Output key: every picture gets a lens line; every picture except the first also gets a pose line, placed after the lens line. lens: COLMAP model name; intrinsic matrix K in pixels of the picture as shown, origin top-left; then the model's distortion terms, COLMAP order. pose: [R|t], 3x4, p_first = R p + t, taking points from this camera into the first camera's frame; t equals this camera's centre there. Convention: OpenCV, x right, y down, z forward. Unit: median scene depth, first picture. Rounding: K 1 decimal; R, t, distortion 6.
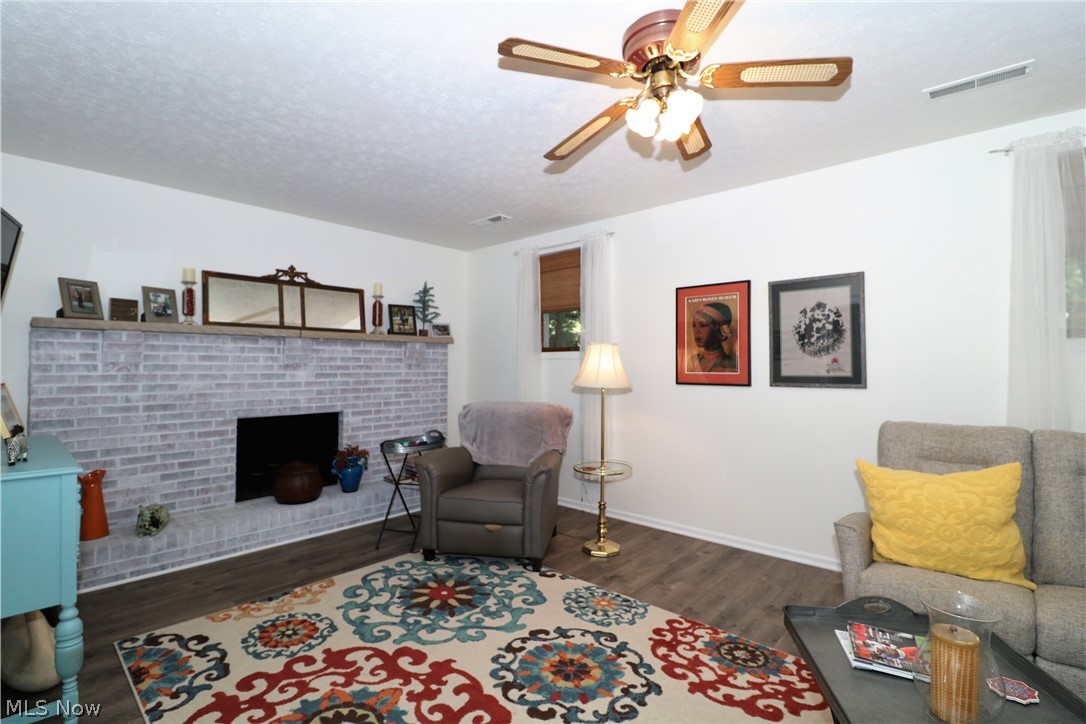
lens RADIAL K [[501.6, 0, 542.1], [0, 501.6, 362.7], [0, 0, 1]] dist [-0.004162, -0.000522]
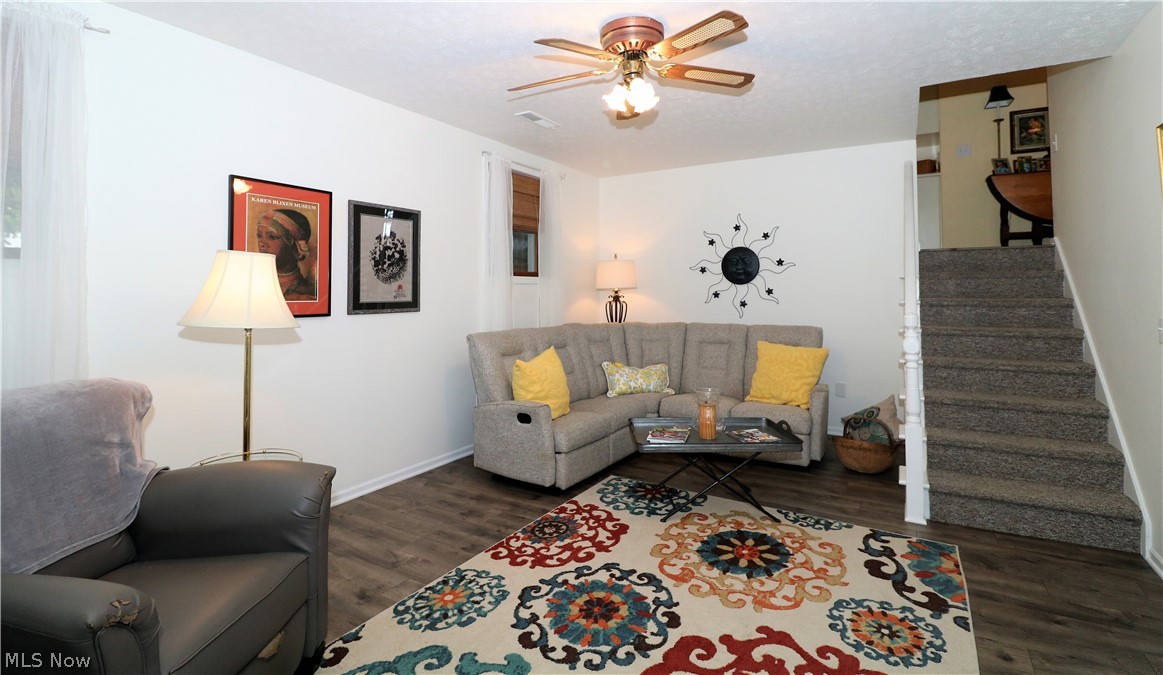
lens RADIAL K [[534.5, 0, 600.0], [0, 534.5, 287.9], [0, 0, 1]] dist [-0.013722, -0.000411]
pose [[-0.200318, 0.008626, 0.979693, -0.833842], [-0.004044, 0.999945, -0.009631, 0.008810], [-0.979723, -0.005892, -0.200272, 1.066517]]
